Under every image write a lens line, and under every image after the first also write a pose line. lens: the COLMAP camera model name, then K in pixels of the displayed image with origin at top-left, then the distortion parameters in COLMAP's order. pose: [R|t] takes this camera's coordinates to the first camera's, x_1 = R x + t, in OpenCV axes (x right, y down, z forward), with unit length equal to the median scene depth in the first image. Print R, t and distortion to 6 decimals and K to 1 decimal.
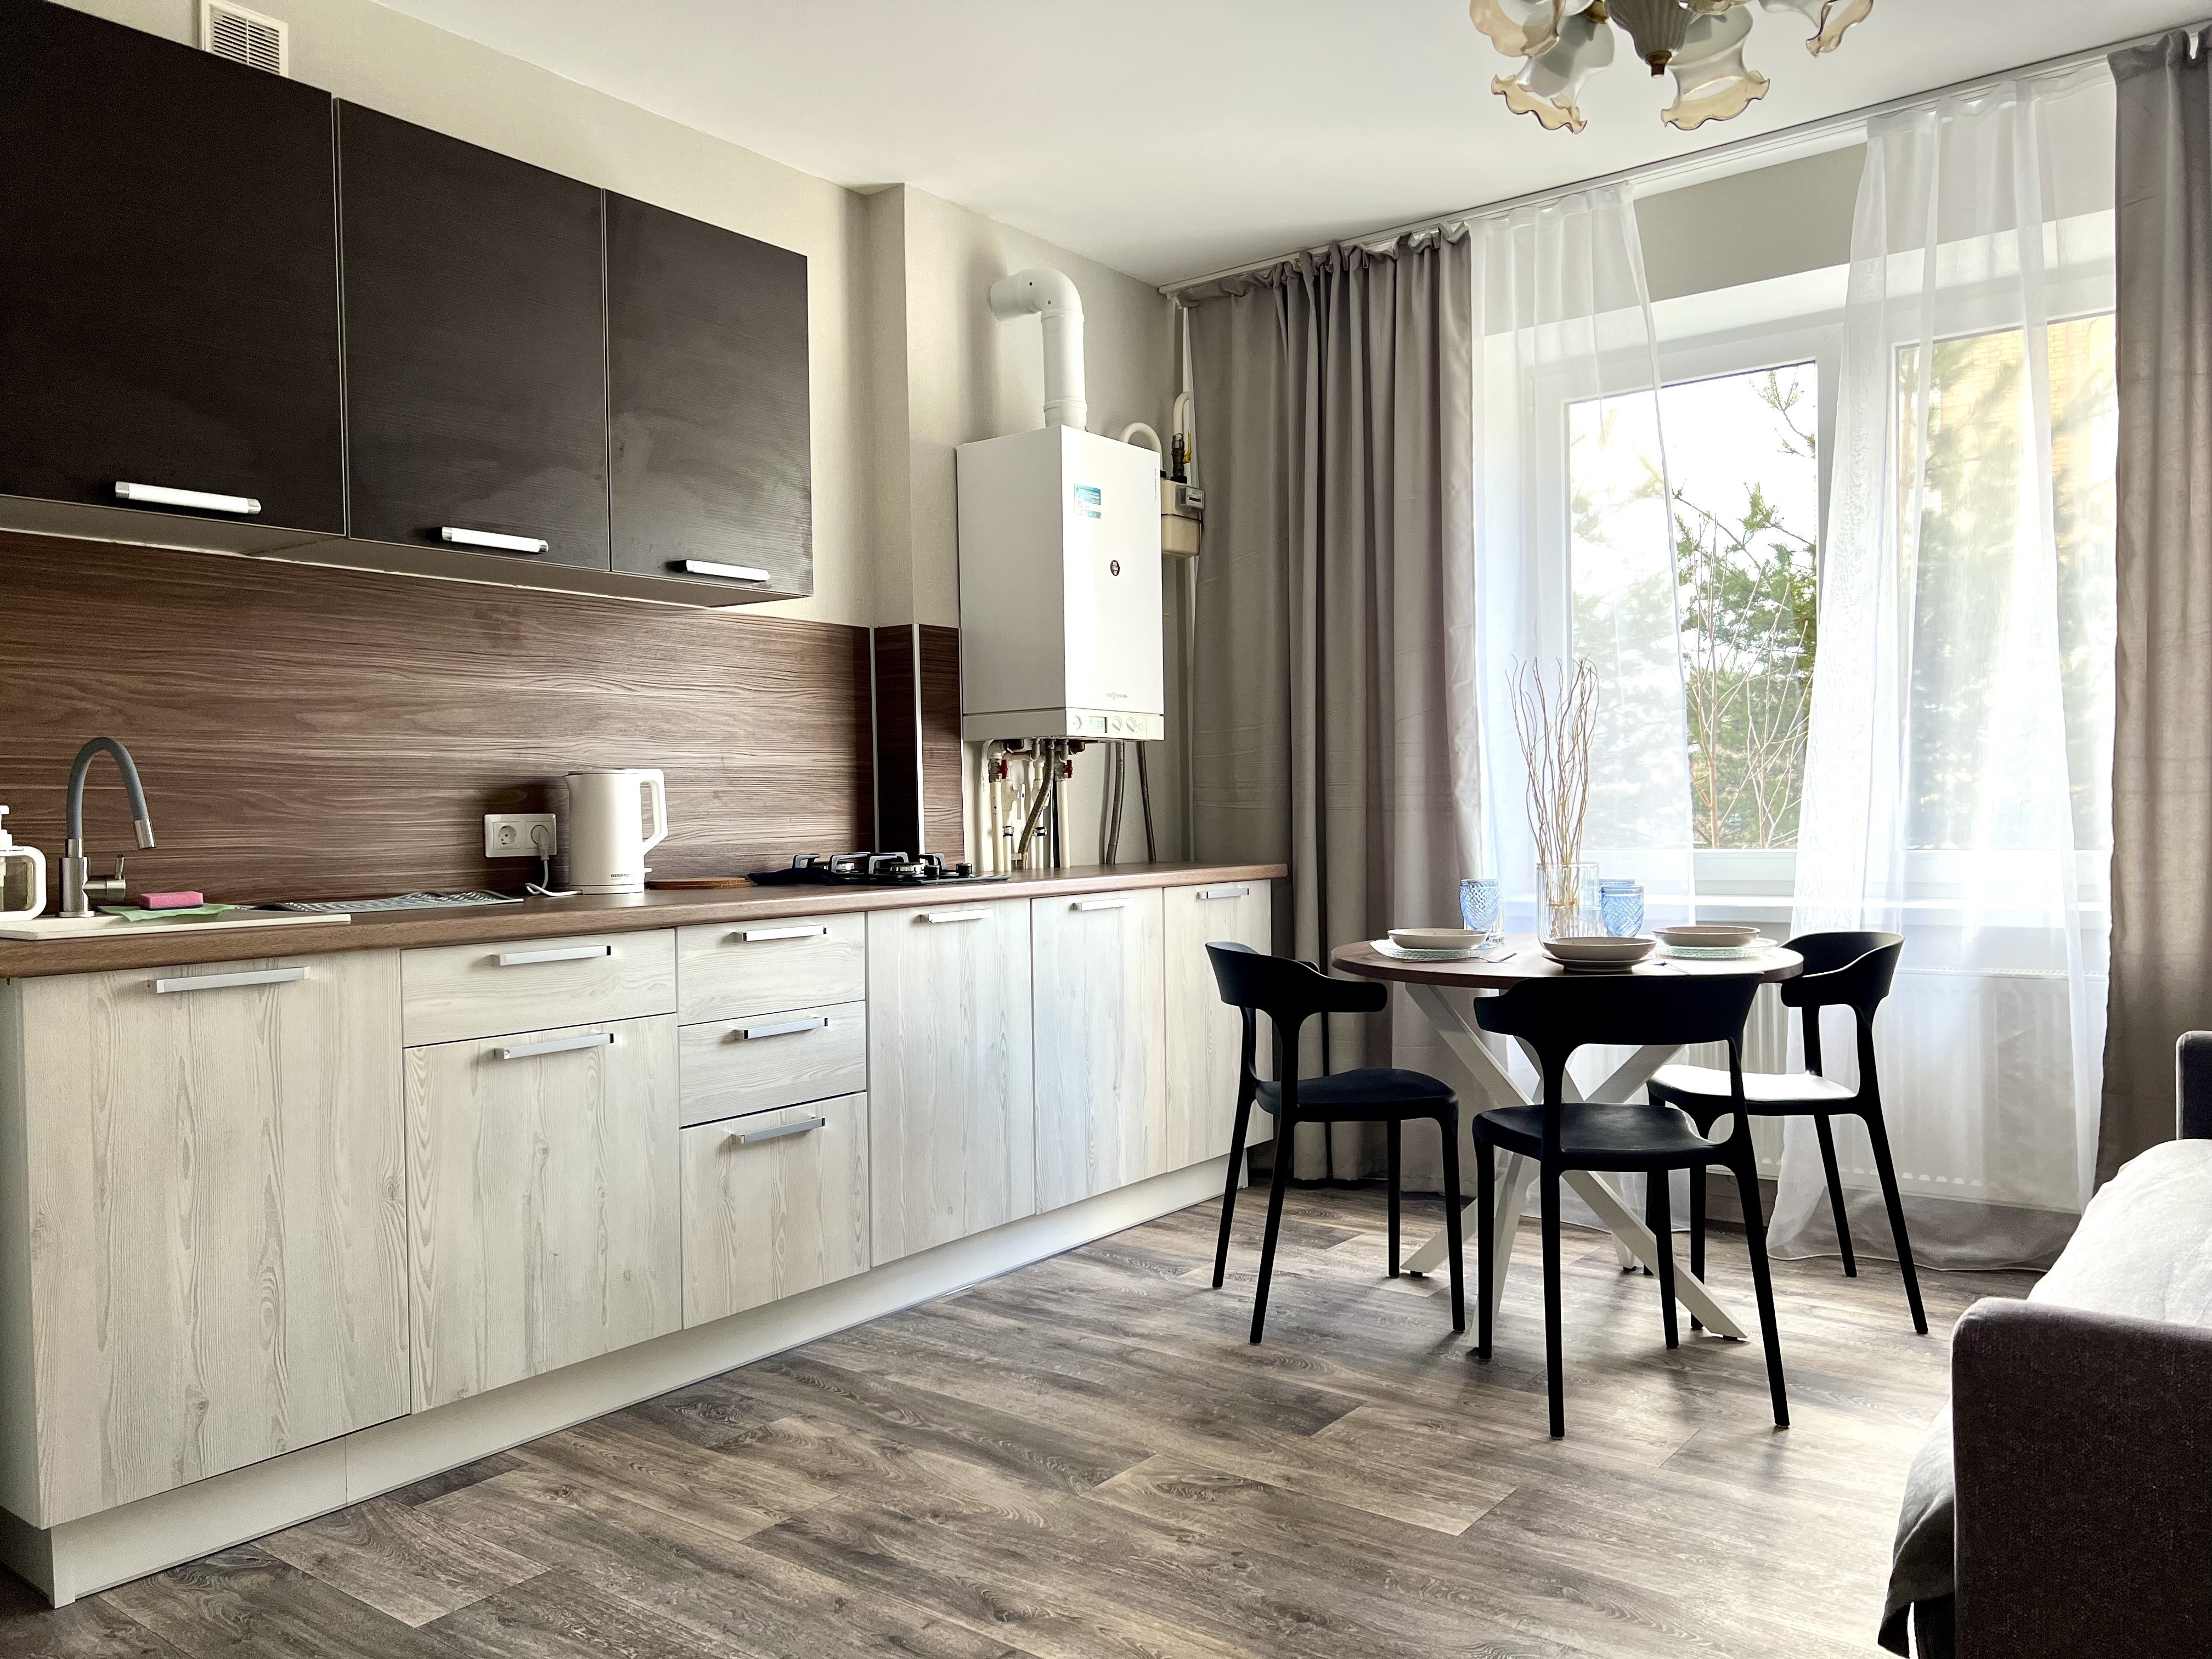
lens RADIAL K [[1658.6, 0, 1110.0], [0, 1658.6, 832.1], [0, 0, 1]] dist [0.055218, -0.061753]
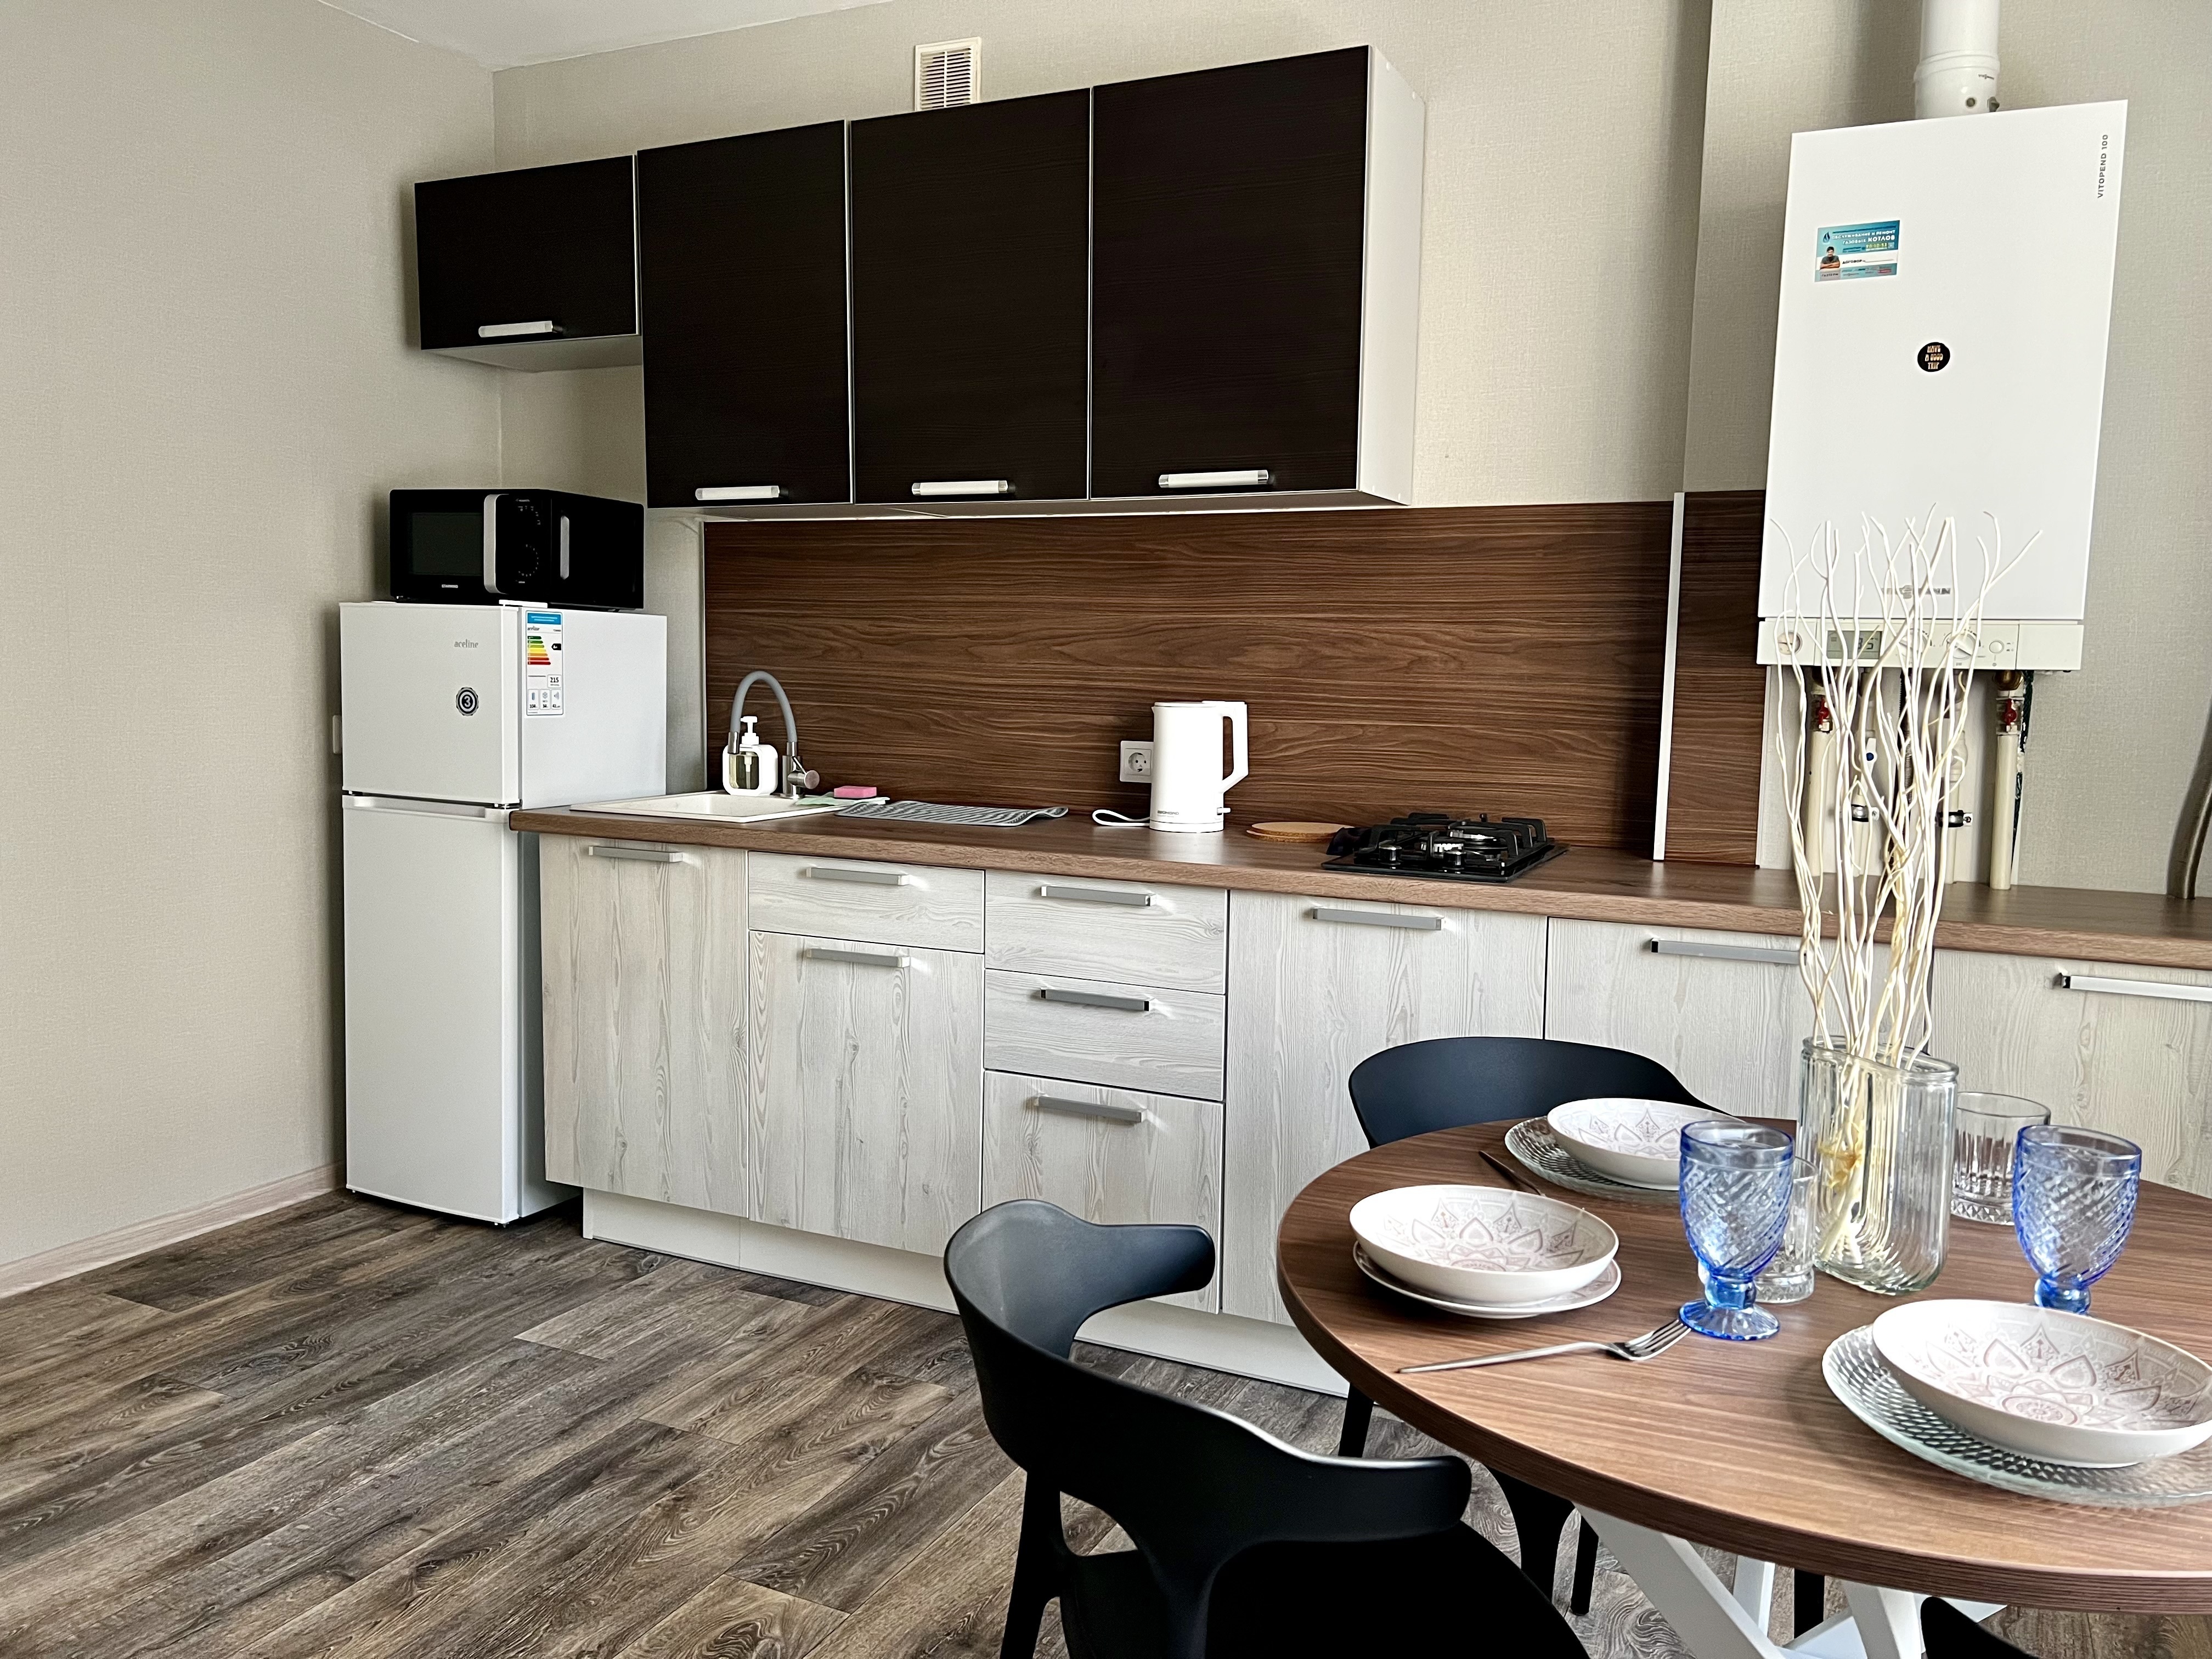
lens RADIAL K [[1658.6, 0, 1121.7], [0, 1658.6, 825.1], [0, 0, 1]] dist [0.055218, -0.061753]
pose [[0.211265, 0.115092, -0.970629, 0.787160], [-0.033954, 0.993308, 0.110391, -0.088999], [0.976839, 0.009635, 0.213759, 0.964745]]
